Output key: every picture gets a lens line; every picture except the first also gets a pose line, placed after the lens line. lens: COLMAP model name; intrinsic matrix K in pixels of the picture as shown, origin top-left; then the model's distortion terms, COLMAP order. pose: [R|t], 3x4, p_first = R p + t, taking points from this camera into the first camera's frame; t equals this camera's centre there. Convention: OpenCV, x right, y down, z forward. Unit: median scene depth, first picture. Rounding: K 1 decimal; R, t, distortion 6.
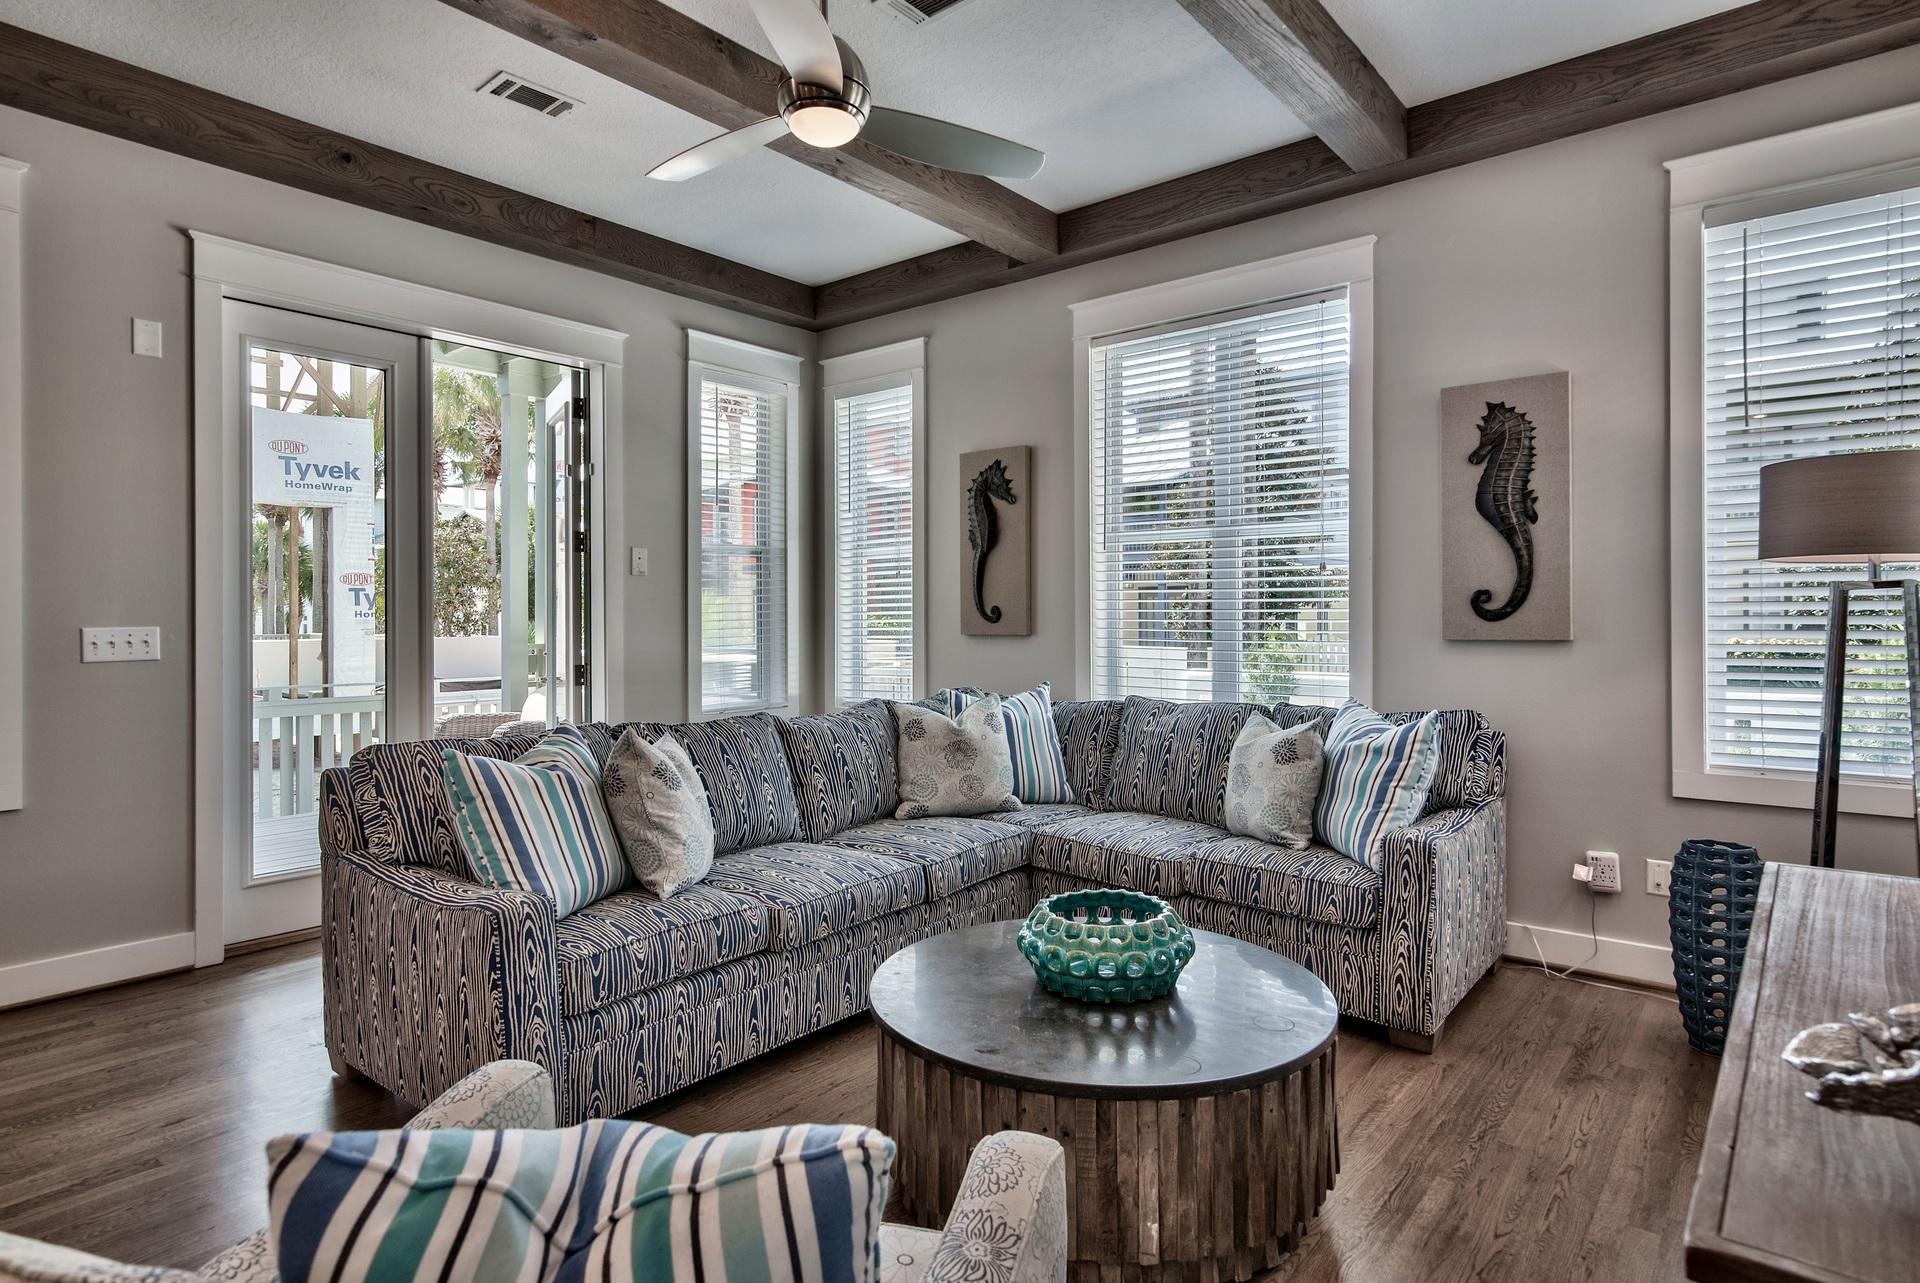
lens RADIAL K [[1049.8, 0, 903.8], [0, 1049.8, 620.0], [0, 0, 1]] dist [0.011448, -0.001997]
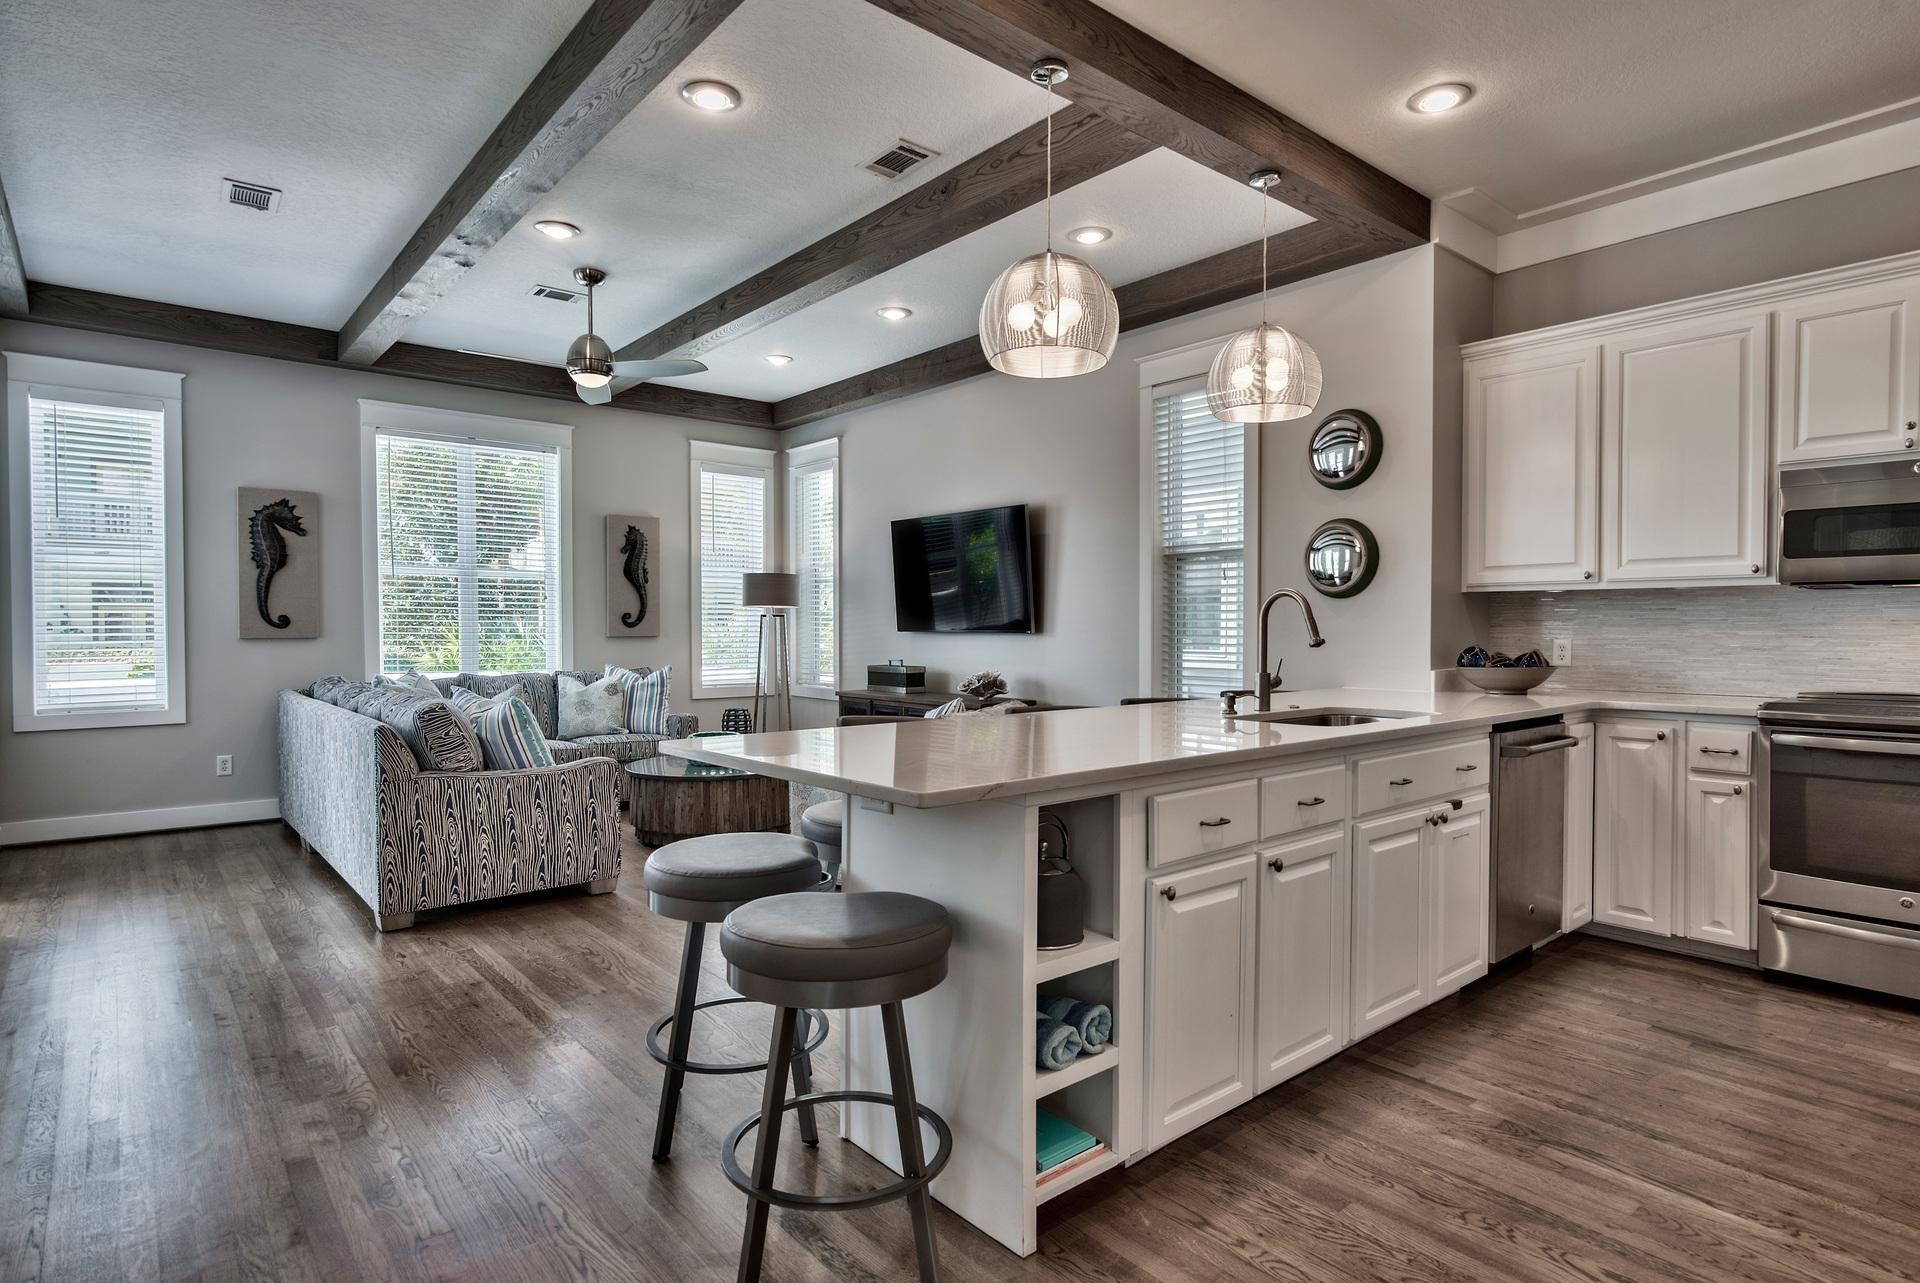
lens RADIAL K [[1012.3, 0, 1008.2], [0, 1012.3, 649.2], [0, 0, 1]] dist [-0.002044, 0.001896]
pose [[0.122441, -0.016571, 0.992337, -1.339514], [0.000443, 0.999861, 0.016642, 0.010771], [-0.992476, -0.001598, 0.122432, -0.016369]]
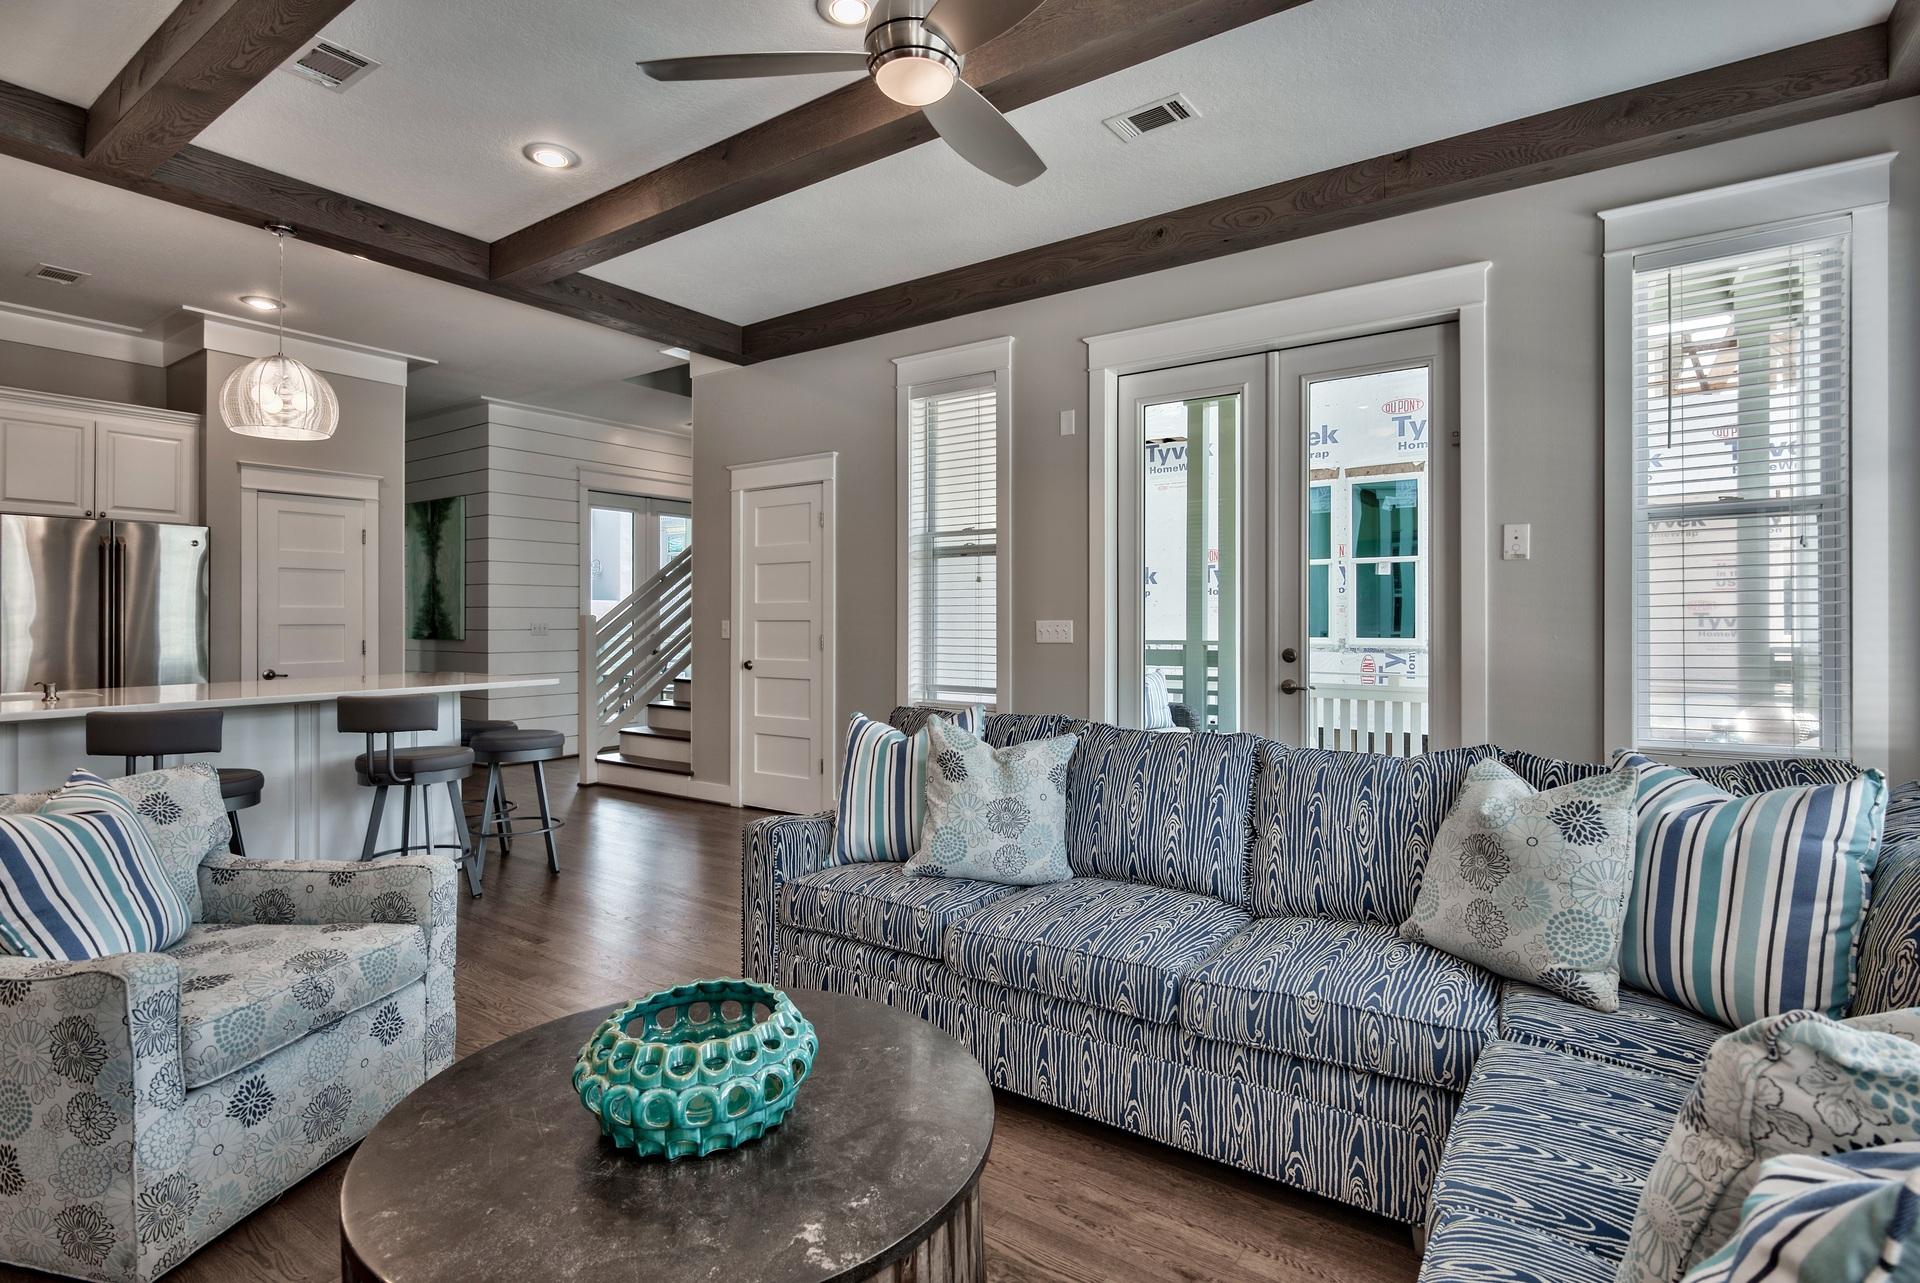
lens RADIAL K [[951.7, 0, 954.9], [0, 951.7, 609.6], [0, 0, 1]] dist [0.000270, -0.001225]
pose [[0.091248, -0.001950, -0.995826, 0.548114], [-0.000610, 0.999998, -0.002014, -0.005305], [0.995828, 0.000792, 0.091247, 0.685250]]
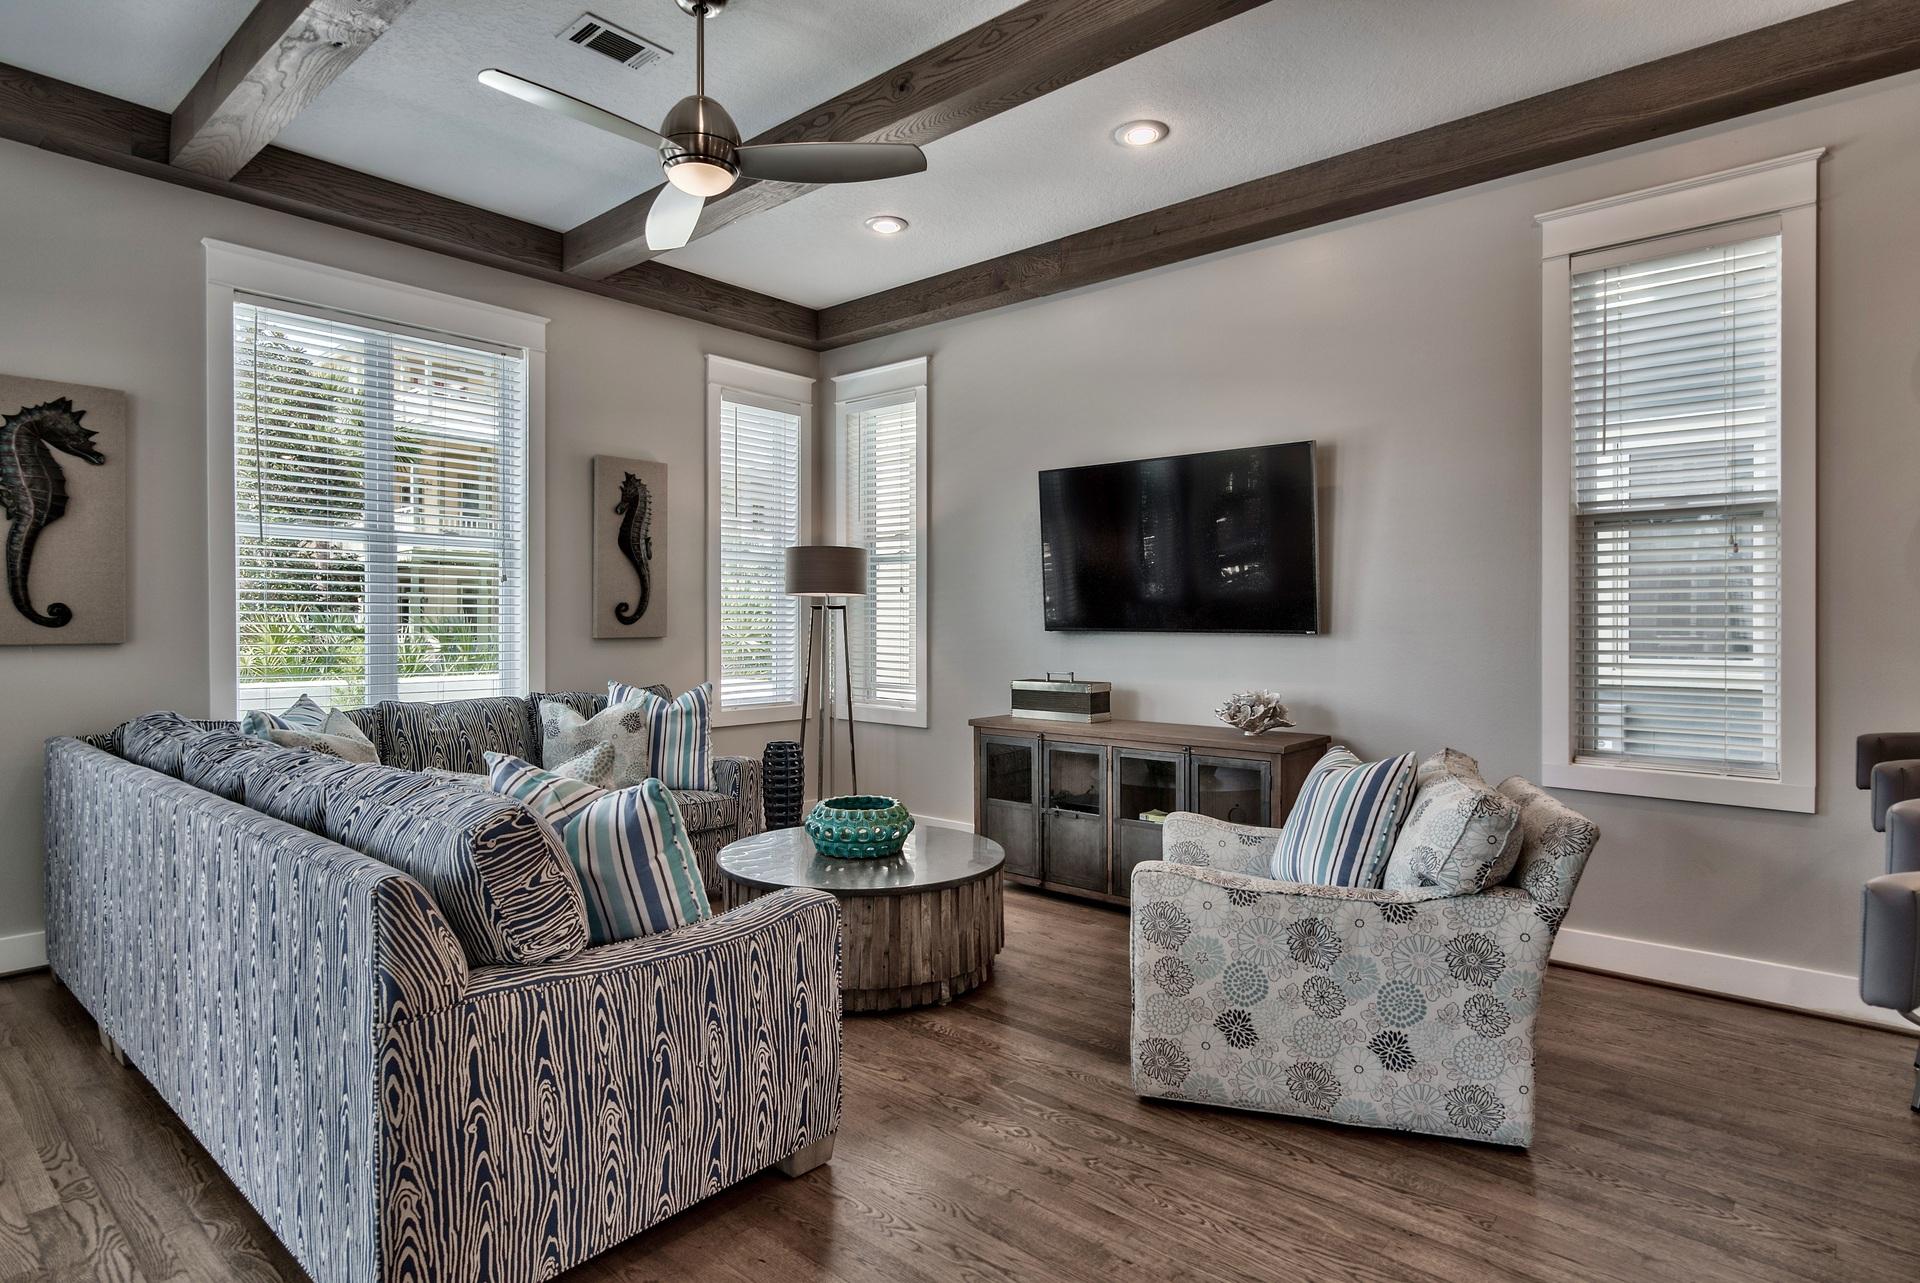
lens RADIAL K [[1024.3, 0, 995.9], [0, 1024.3, 625.6], [0, 0, 1]] dist [0.001984, -0.000804]
pose [[-0.020920, 0.001107, 0.999781, -0.819419], [0.000431, 0.999999, -0.001099, 0.004015], [-0.999781, 0.000408, -0.020920, 0.503704]]
